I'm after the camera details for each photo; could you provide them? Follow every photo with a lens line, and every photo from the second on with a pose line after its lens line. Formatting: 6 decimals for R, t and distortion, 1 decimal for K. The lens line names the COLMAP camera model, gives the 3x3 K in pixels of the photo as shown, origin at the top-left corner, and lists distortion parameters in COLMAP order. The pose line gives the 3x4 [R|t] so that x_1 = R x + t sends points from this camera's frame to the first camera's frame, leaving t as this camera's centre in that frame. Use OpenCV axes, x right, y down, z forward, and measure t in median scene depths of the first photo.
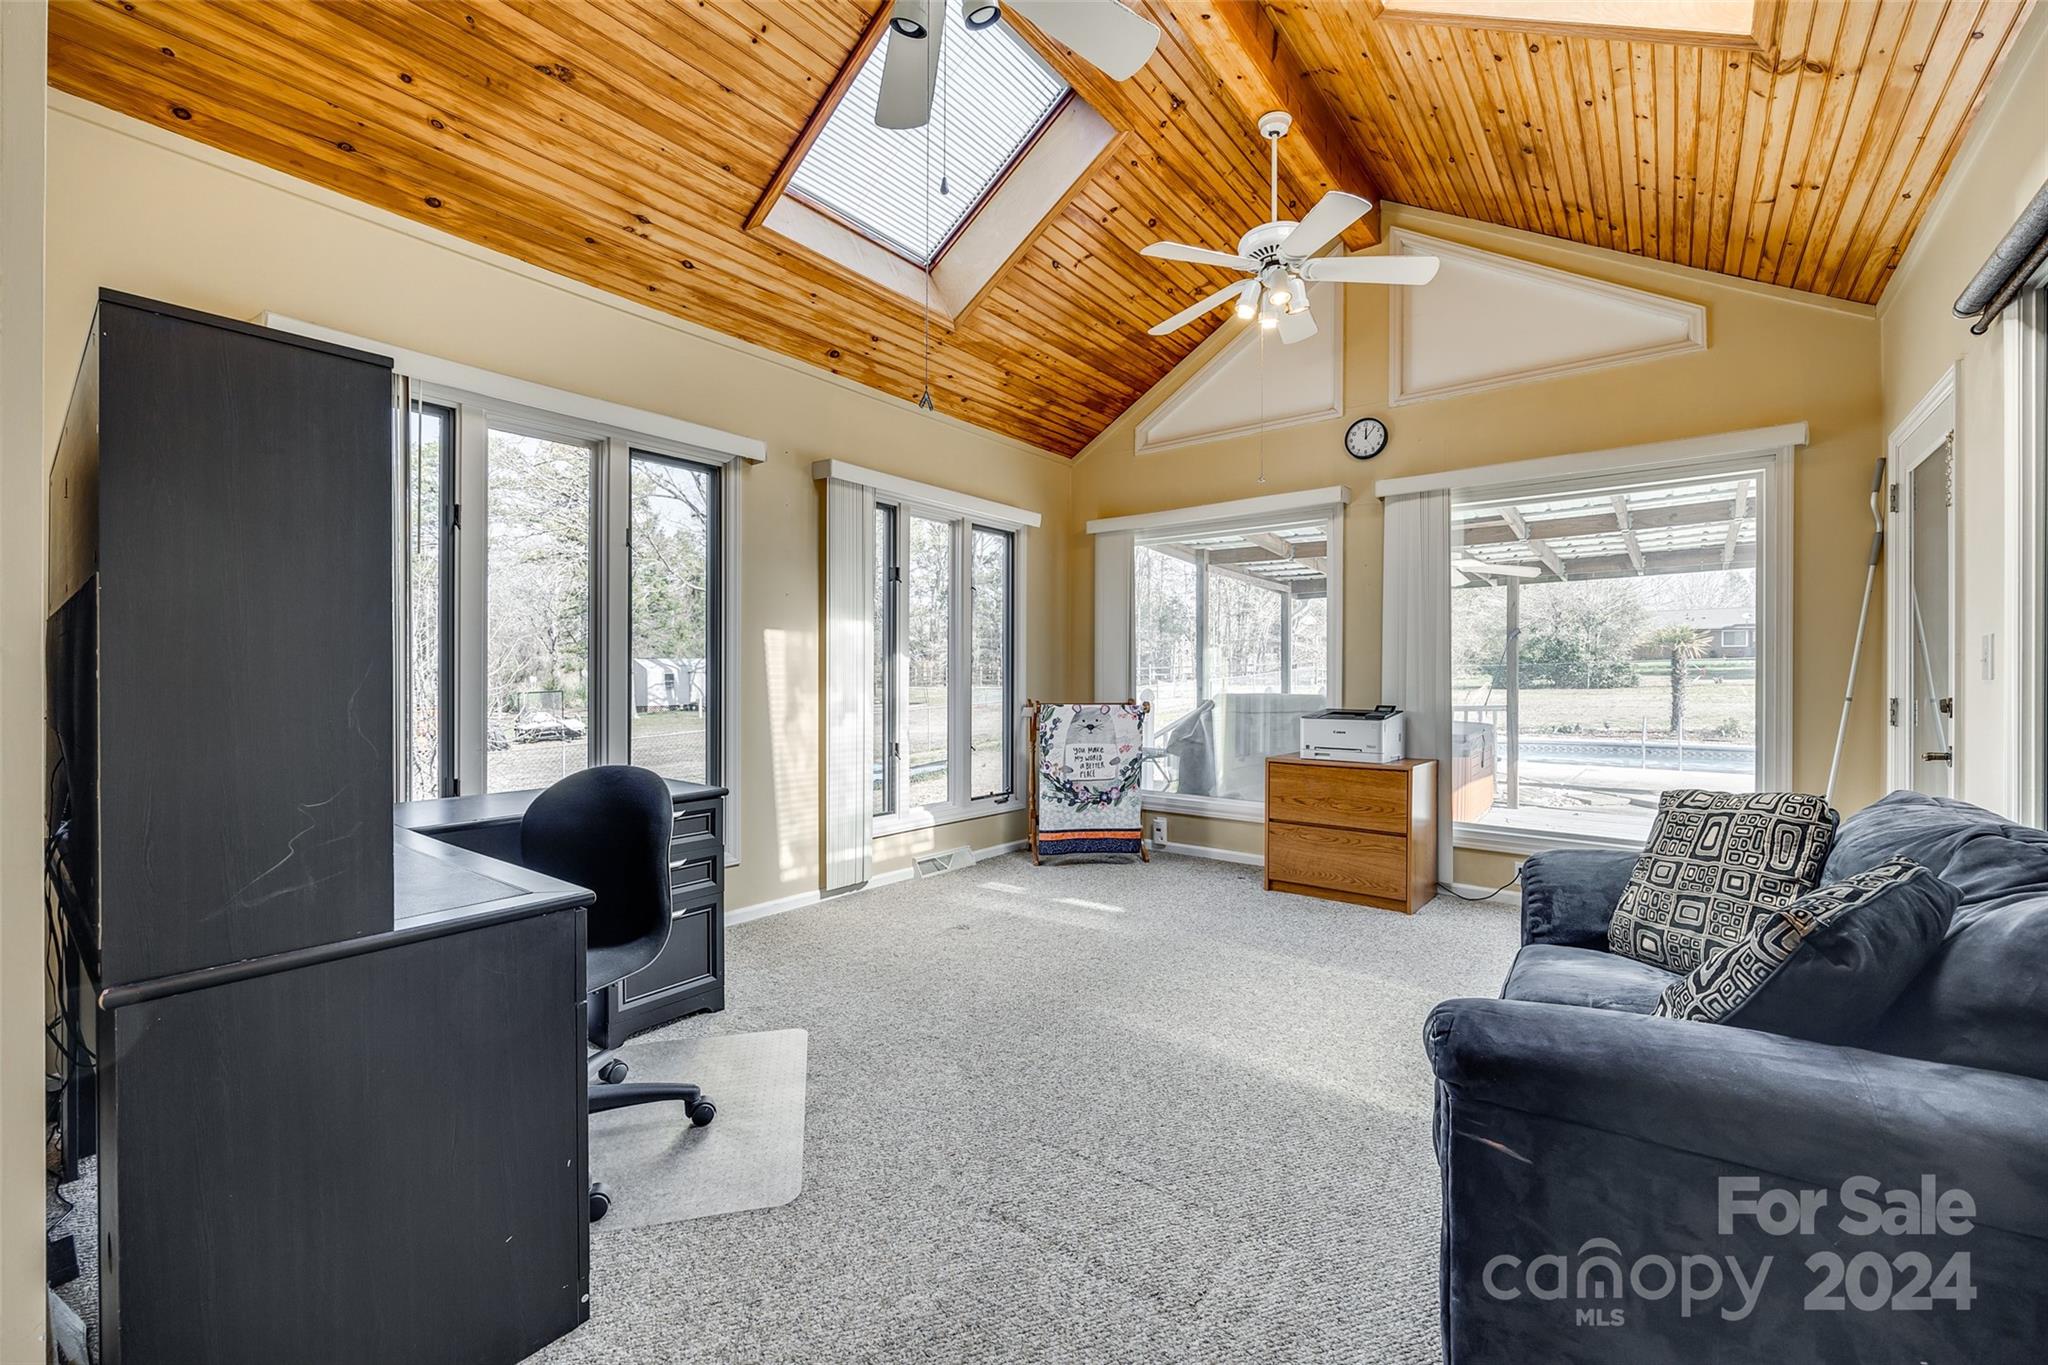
lens RADIAL K [[814.9, 0, 1027.9], [0, 814.9, 680.2], [0, 0, 1]] dist [-0.001972, 0.000488]
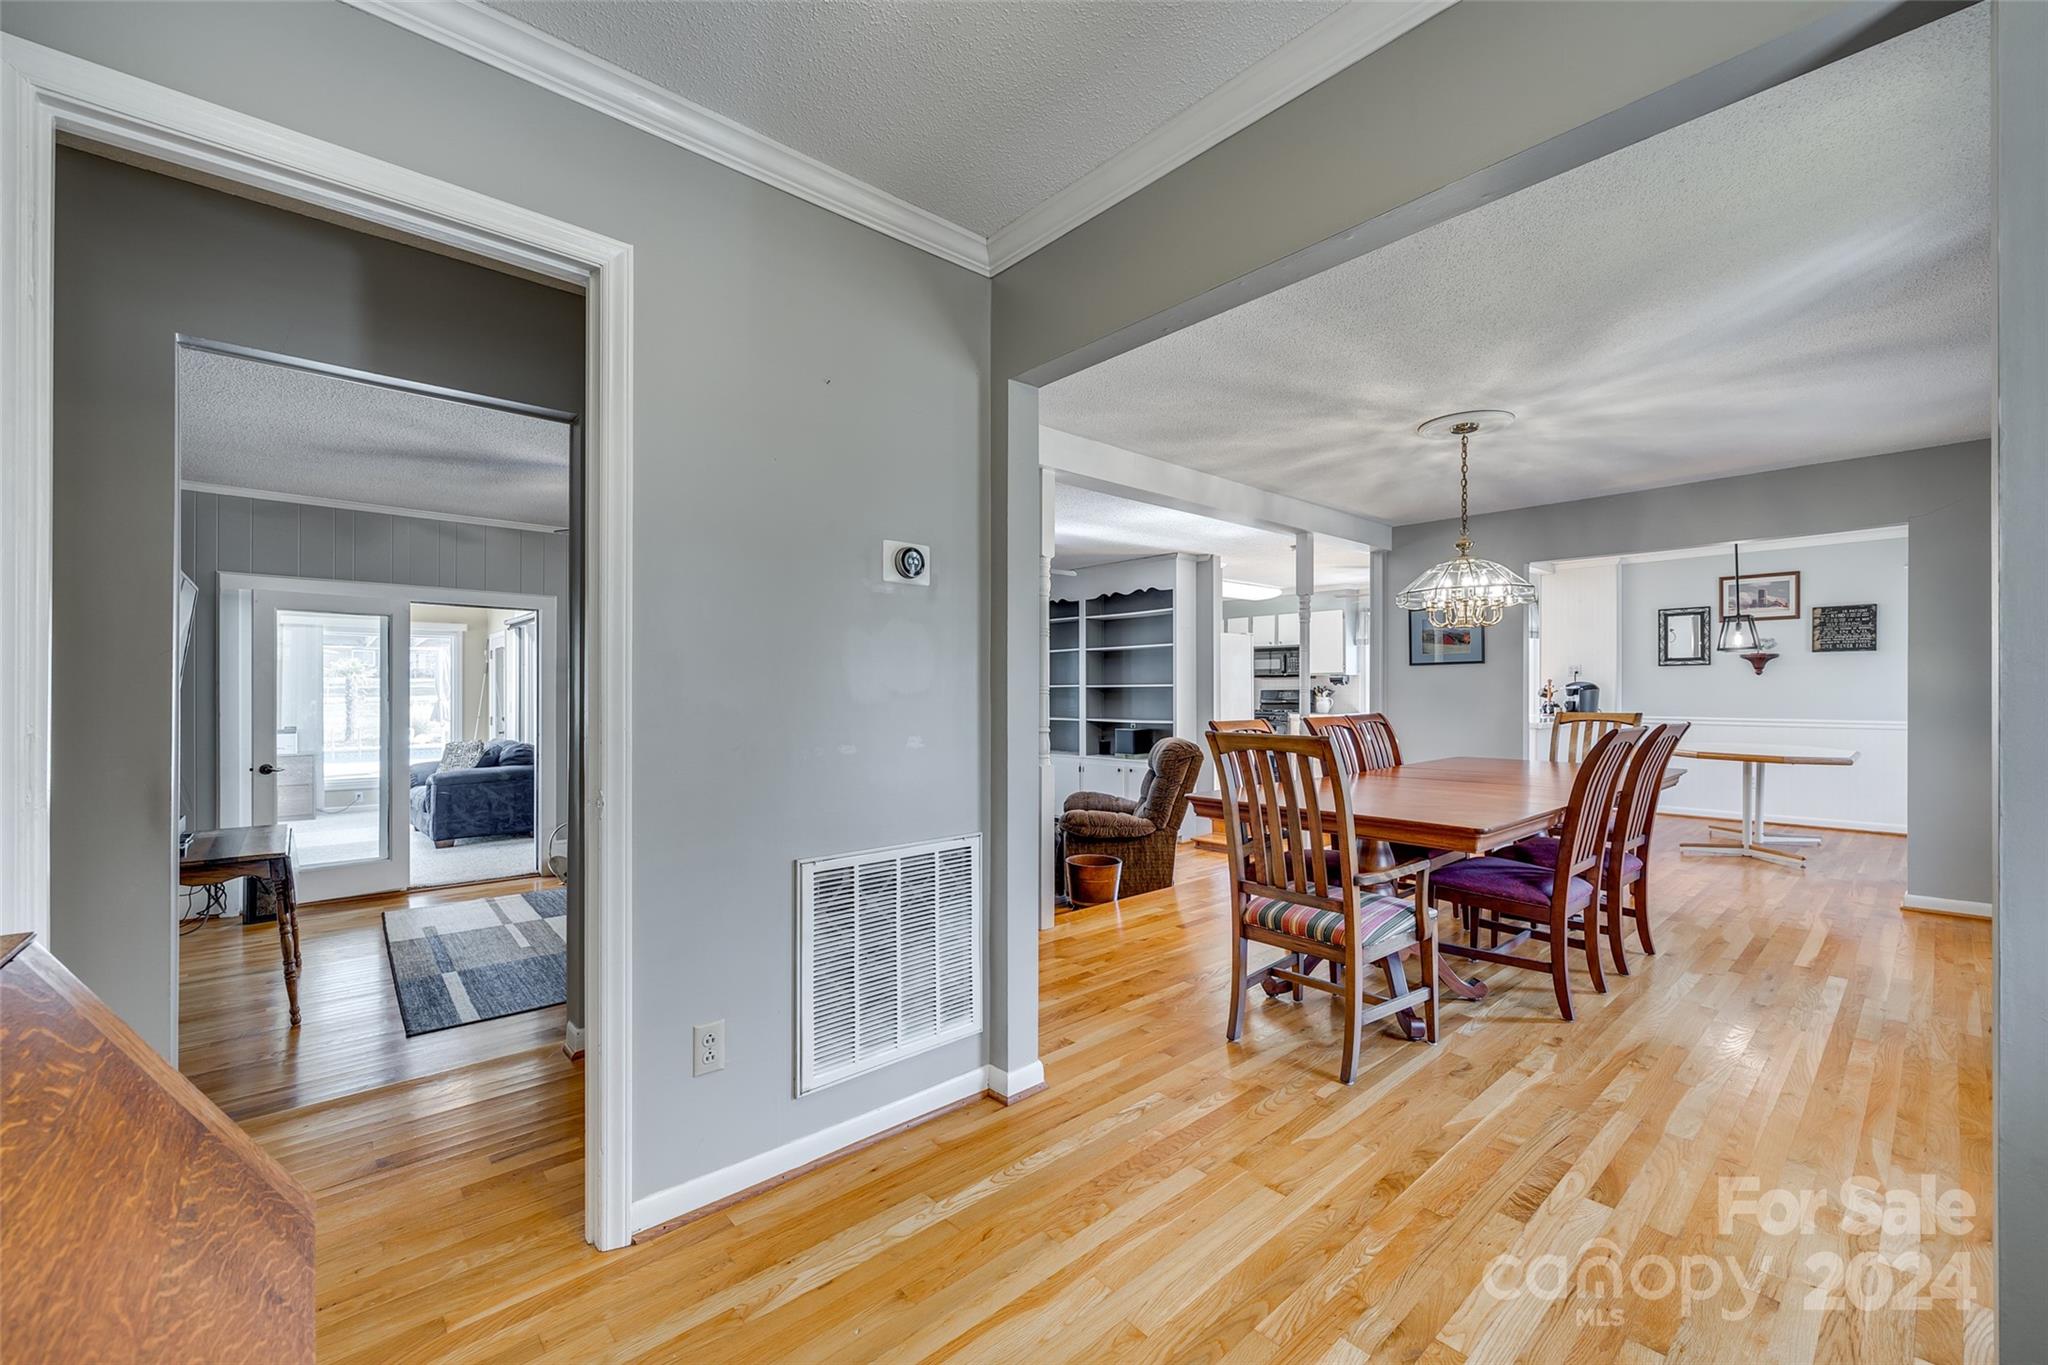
lens RADIAL K [[814.9, 0, 1022.8], [0, 814.9, 694.3], [0, 0, 1]] dist [-0.001972, 0.000488]
pose [[0.166878, -0.004174, 0.985969, -1.638482], [0.004315, 0.999985, 0.003503, -0.062663], [-0.985968, 0.003670, 0.166894, -1.499892]]
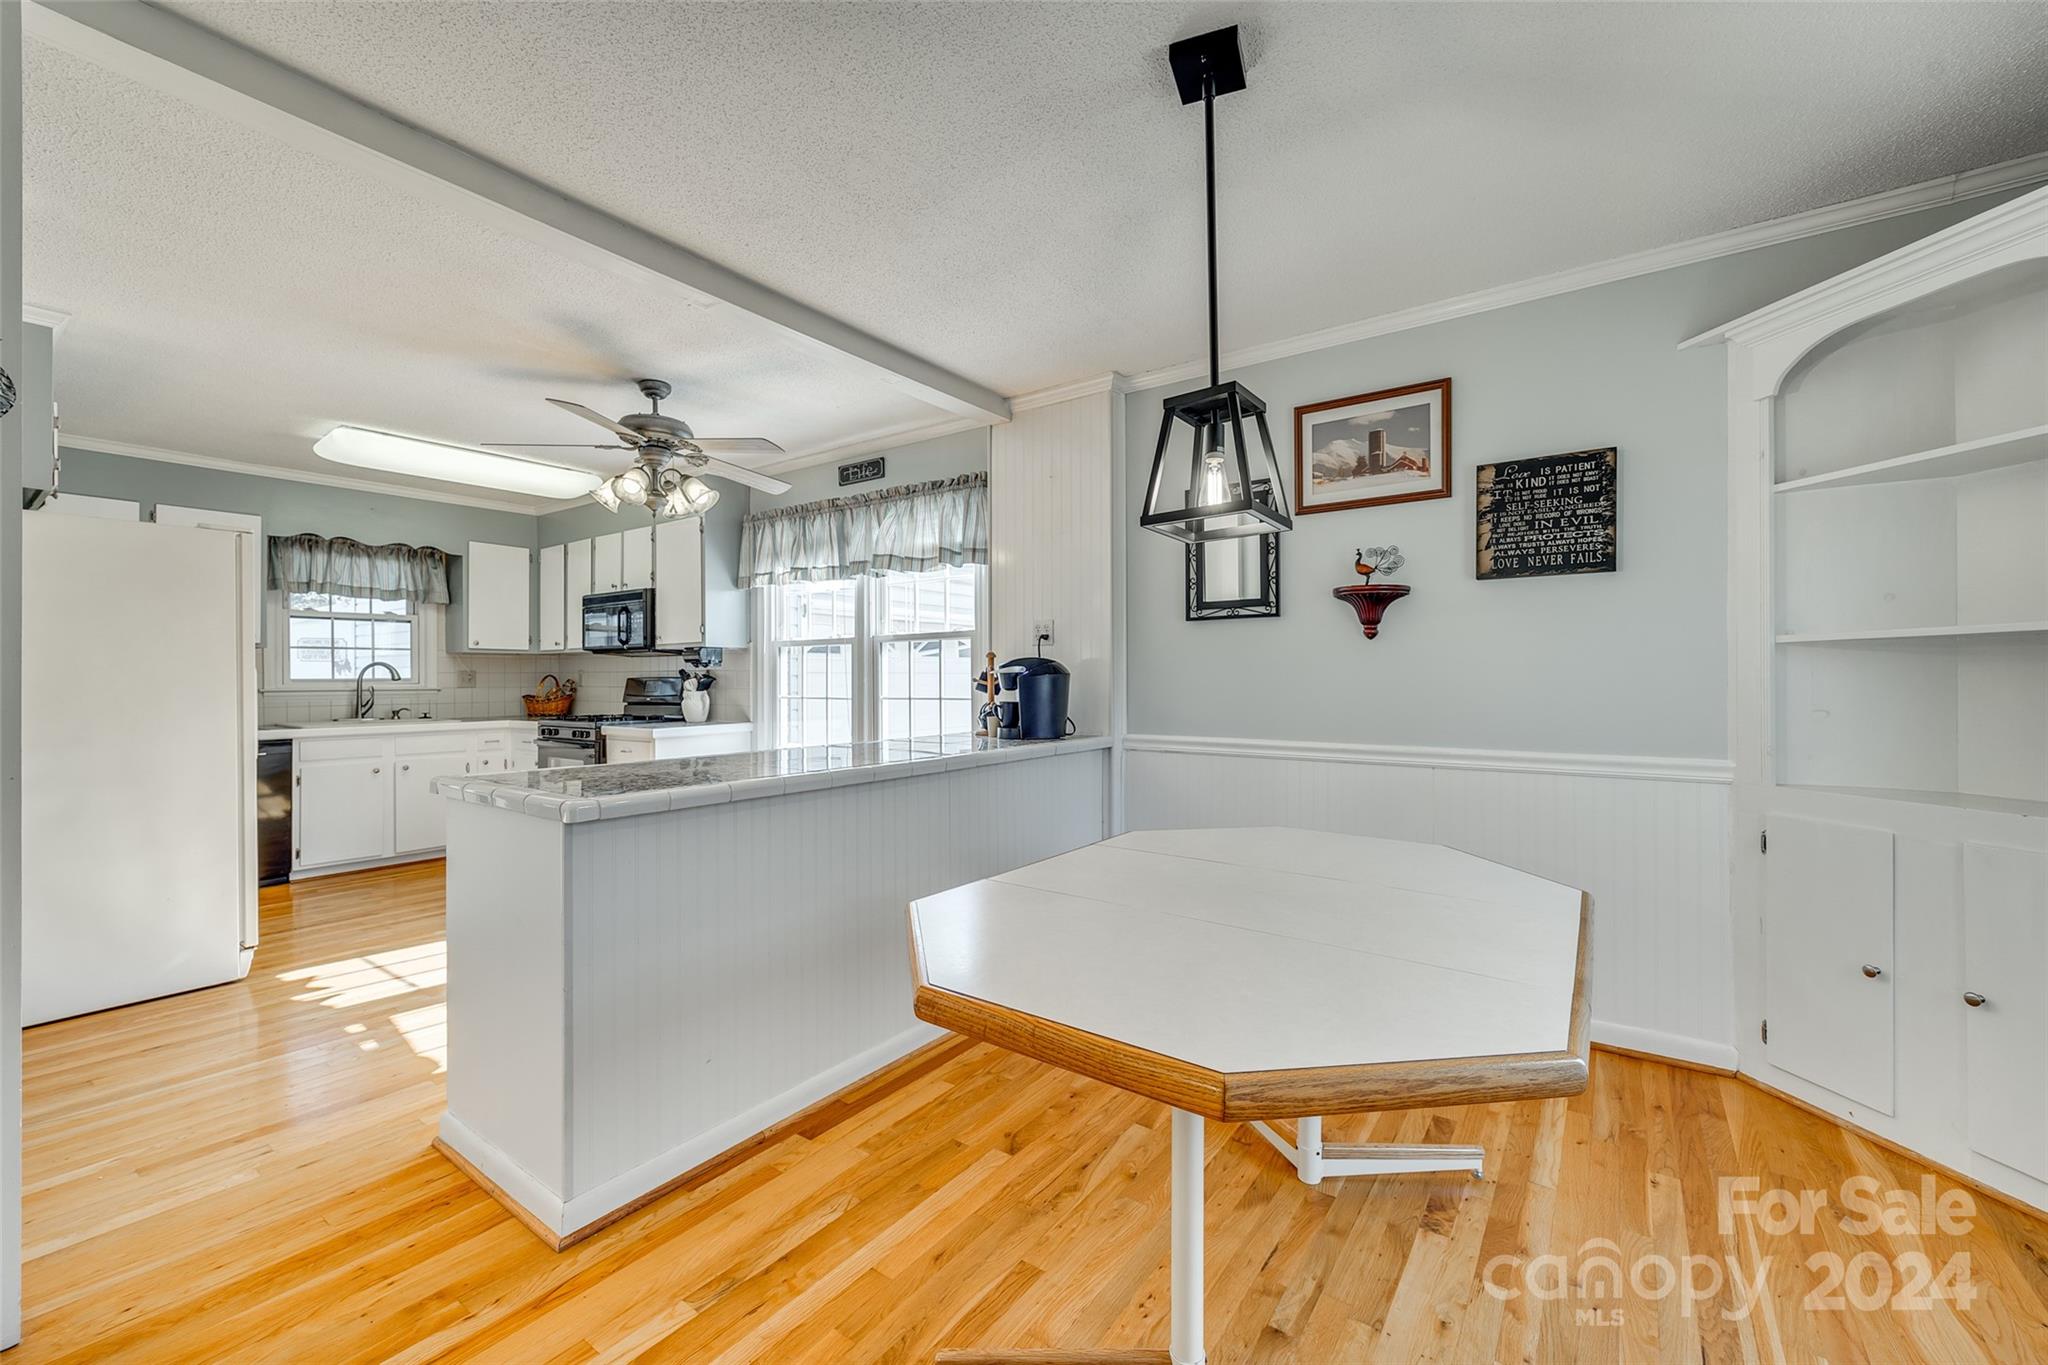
lens RADIAL K [[814.9, 0, 1018.5], [0, 814.9, 678.8], [0, 0, 1]] dist [-0.001972, 0.000488]
pose [[-0.057022, 0.000217, 0.998373, -0.065684], [0.006294, 0.999980, 0.000142, -0.056405], [-0.998353, 0.006292, -0.057022, -2.618477]]
